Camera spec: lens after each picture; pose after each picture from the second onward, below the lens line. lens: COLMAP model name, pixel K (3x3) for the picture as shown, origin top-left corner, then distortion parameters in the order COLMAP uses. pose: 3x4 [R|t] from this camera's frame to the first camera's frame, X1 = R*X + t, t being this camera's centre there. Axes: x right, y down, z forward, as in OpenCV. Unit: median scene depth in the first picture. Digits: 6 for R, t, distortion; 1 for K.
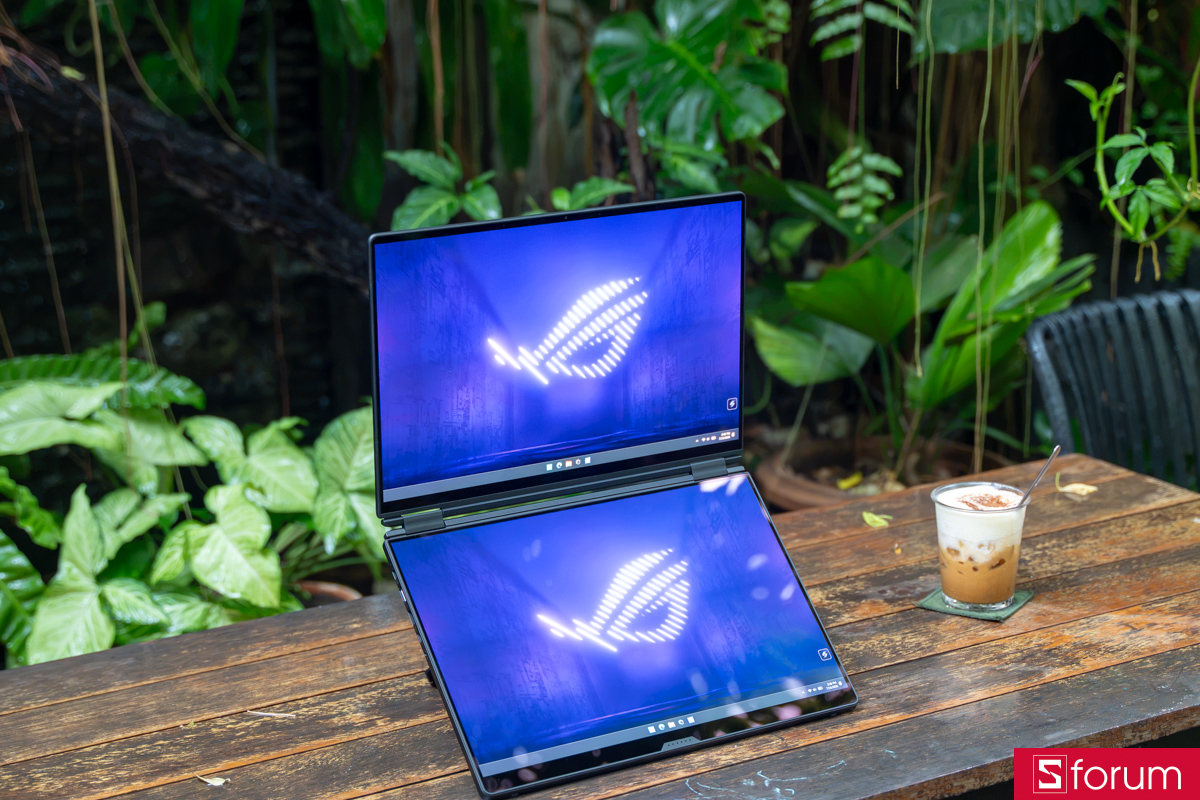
lens RADIAL K [[2243.6, 0, 599.4], [0, 2243.6, 424.8], [0, 0, 1]] dist [0.025726, 0.000000]
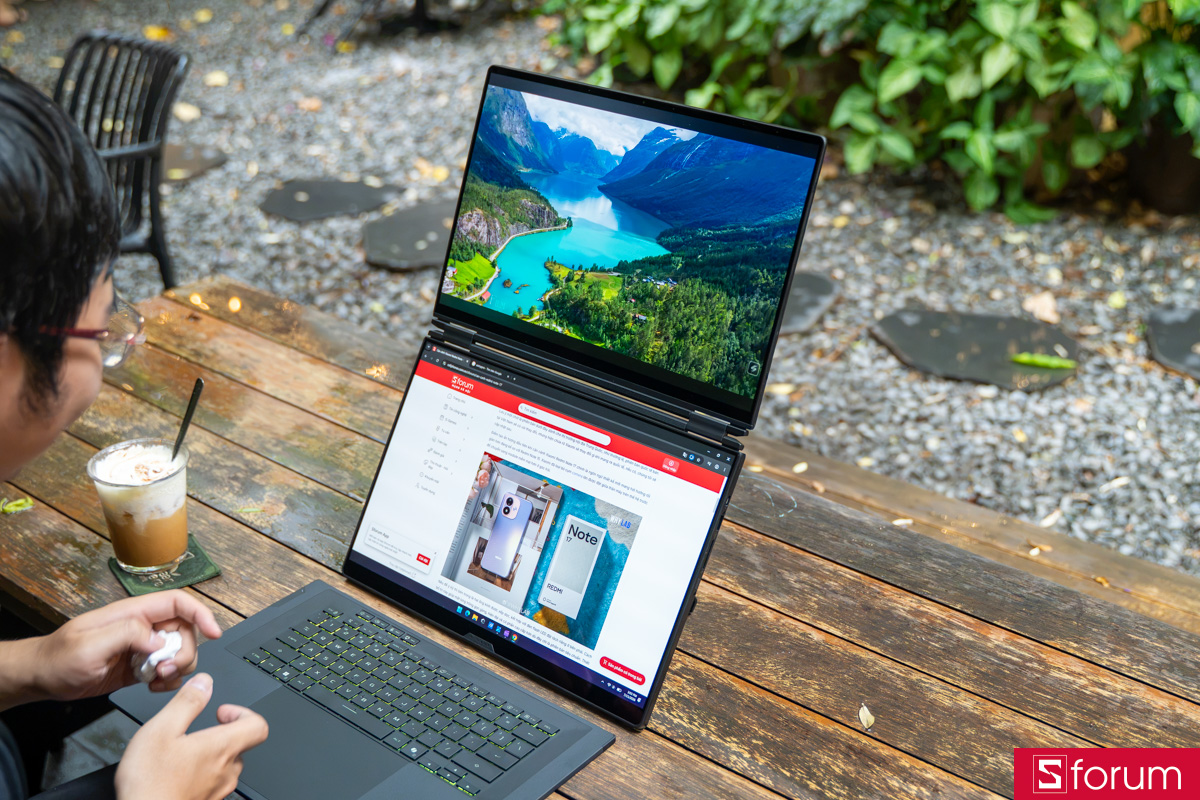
lens RADIAL K [[1488.2, 0, 592.0], [0, 1488.2, 403.4], [0, 0, 1]] dist [-0.091045, 0.000000]
pose [[-0.371468, -0.404922, 0.835494, -0.585448], [0.244852, 0.825302, 0.508846, -0.311301], [-0.895578, 0.393592, -0.207428, 1.104830]]
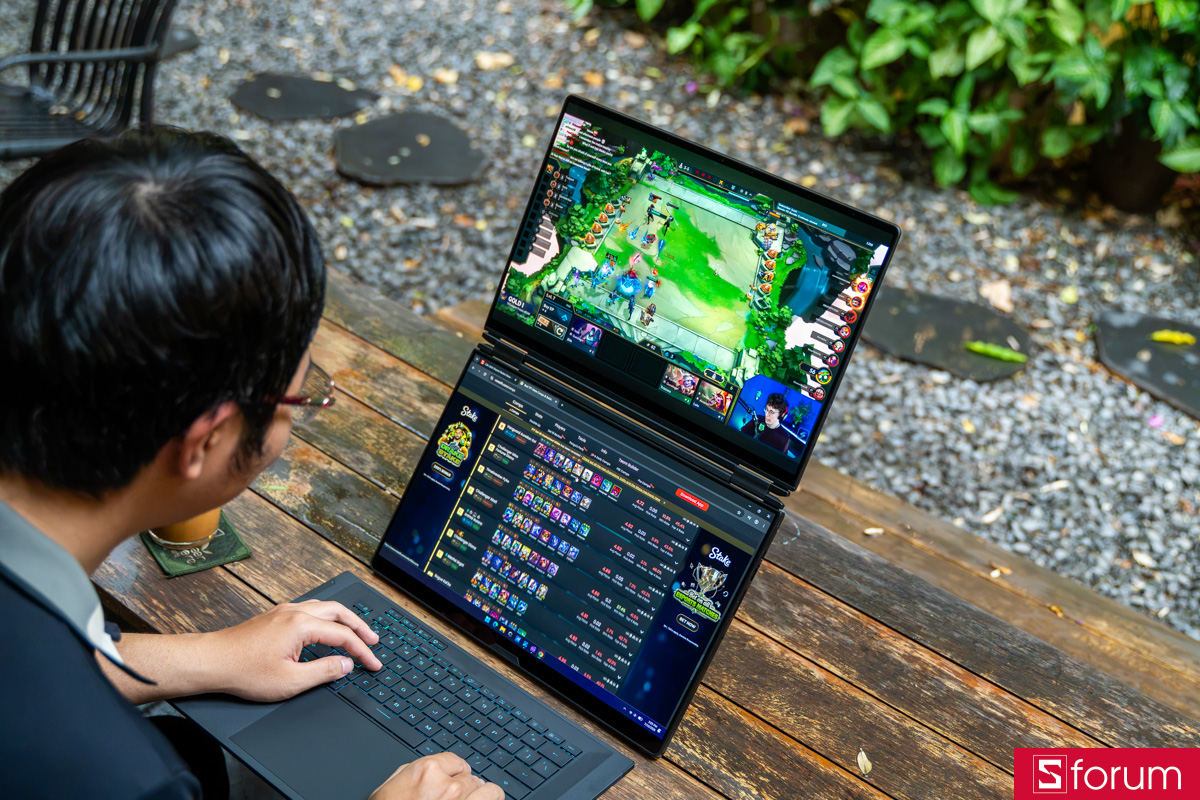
lens RADIAL K [[1488.2, 0, 597.1], [0, 1488.2, 409.7], [0, 0, 1]] dist [-0.091045, 0.000000]
pose [[-0.375494, -0.507487, 0.775539, -0.553653], [0.122336, 0.802310, 0.584236, -0.391364], [-0.918715, 0.314254, -0.239179, 1.145289]]
